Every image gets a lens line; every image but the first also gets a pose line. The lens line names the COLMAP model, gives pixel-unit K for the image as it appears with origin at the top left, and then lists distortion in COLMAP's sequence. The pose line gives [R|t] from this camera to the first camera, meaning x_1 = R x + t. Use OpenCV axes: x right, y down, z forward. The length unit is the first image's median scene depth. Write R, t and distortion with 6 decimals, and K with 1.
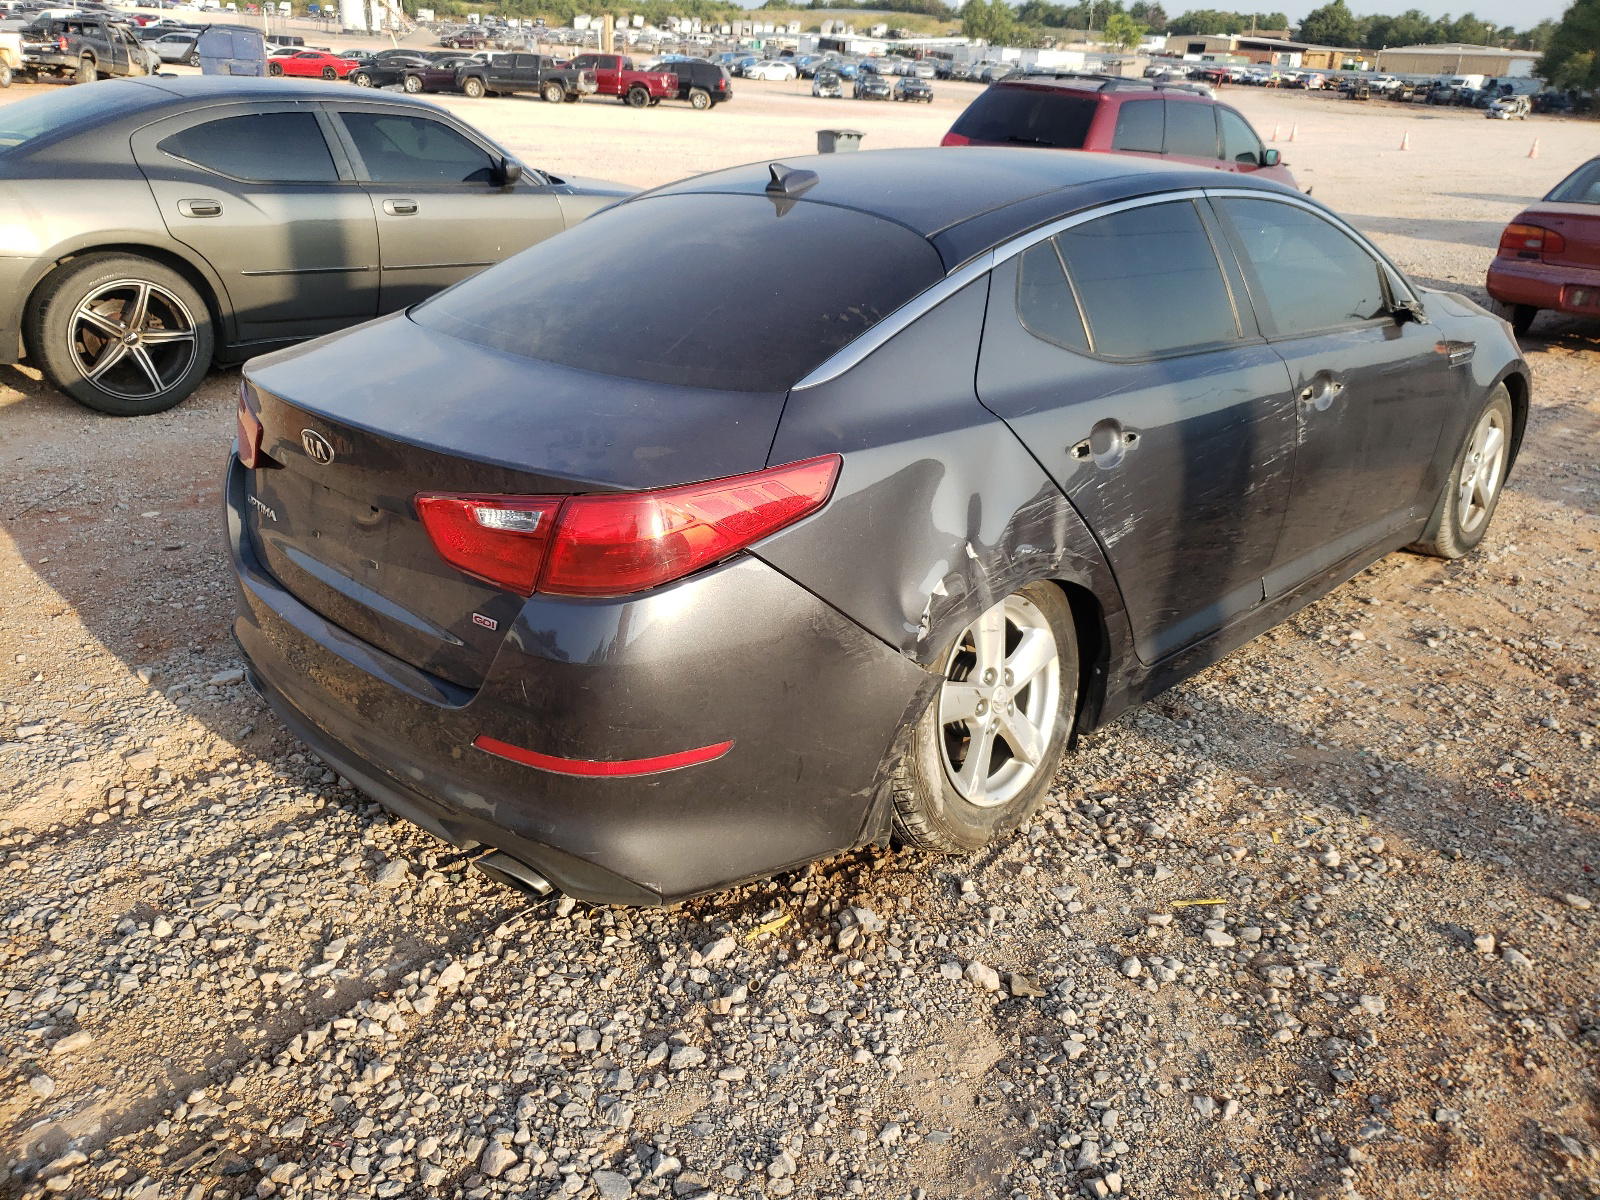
lens RADIAL K [[1231.2, 0, 800.0], [0, 1231.2, 600.0], [0, 0, 1]] dist [0.037097, 0.002747]
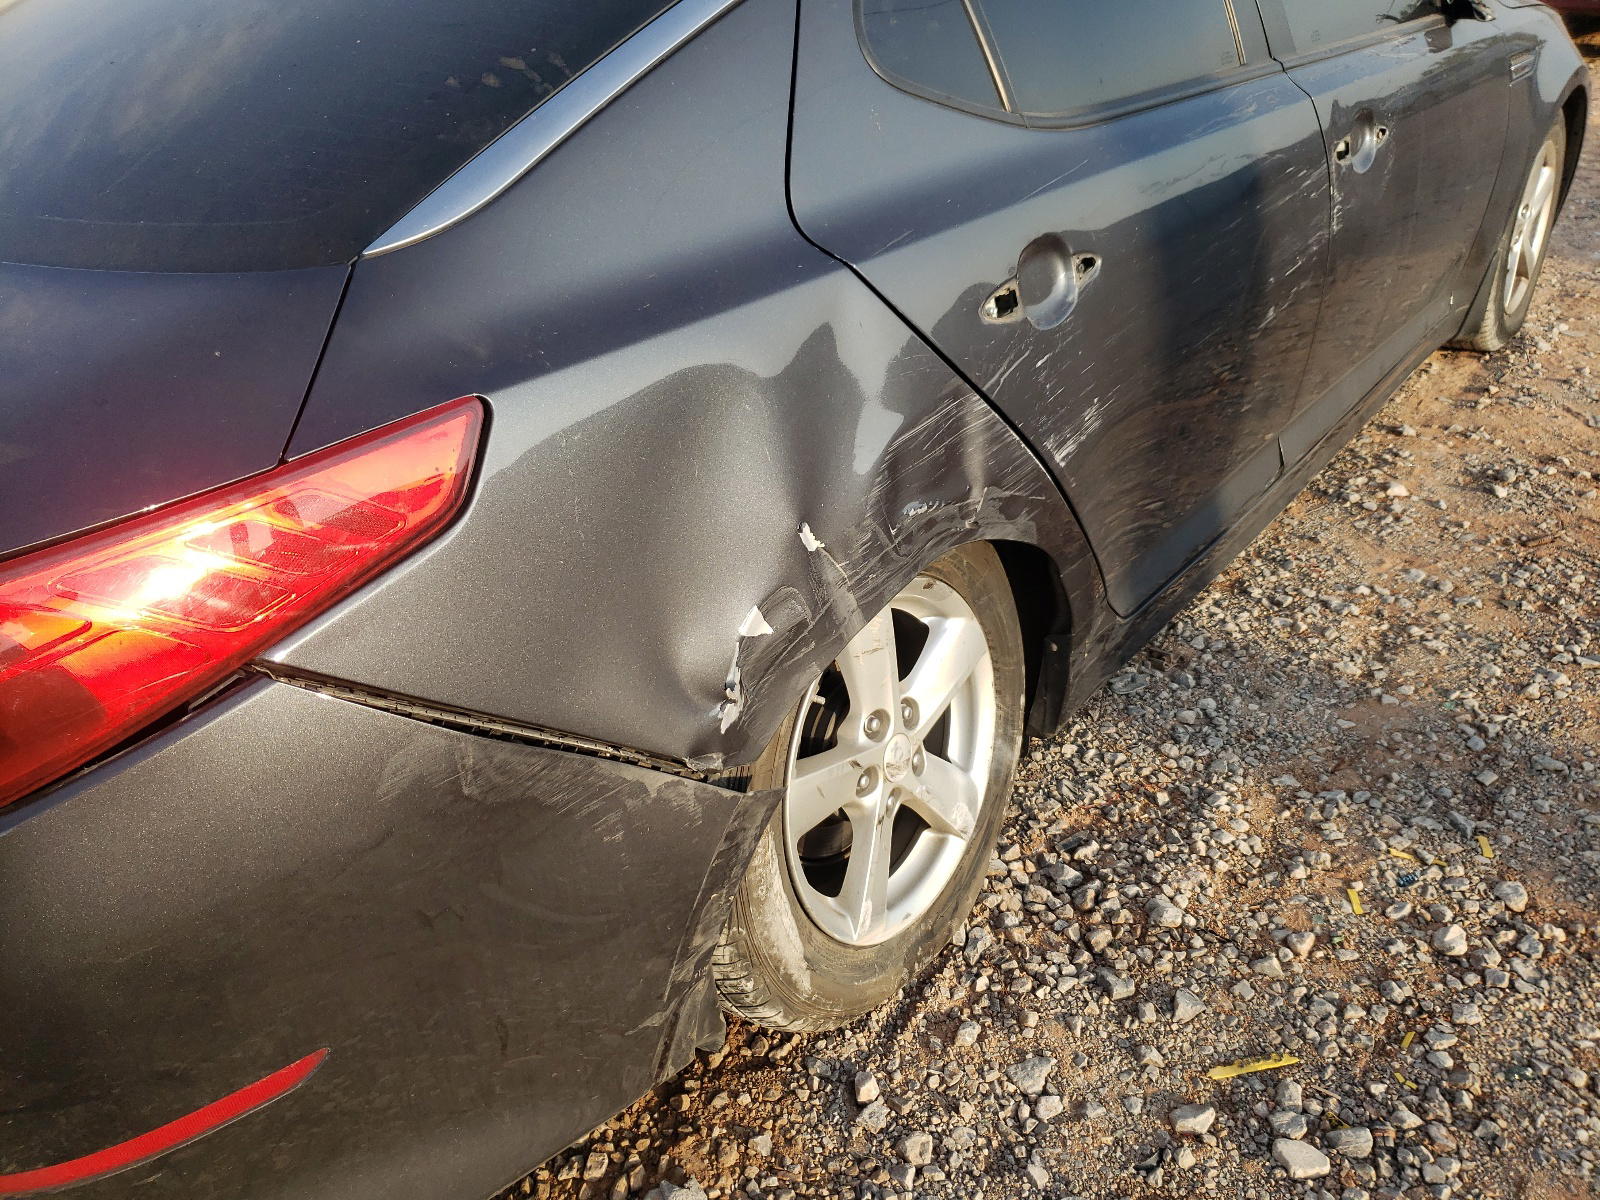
lens RADIAL K [[1198.7, 0, 800.0], [0, 1198.7, 600.0], [0, 0, 1]] dist [0.031847, -0.005402]
pose [[0.993370, -0.110055, 0.033232, 0.102115], [0.102908, 0.980107, 0.169706, -0.089457], [-0.051248, -0.165161, 0.984934, 0.439468]]
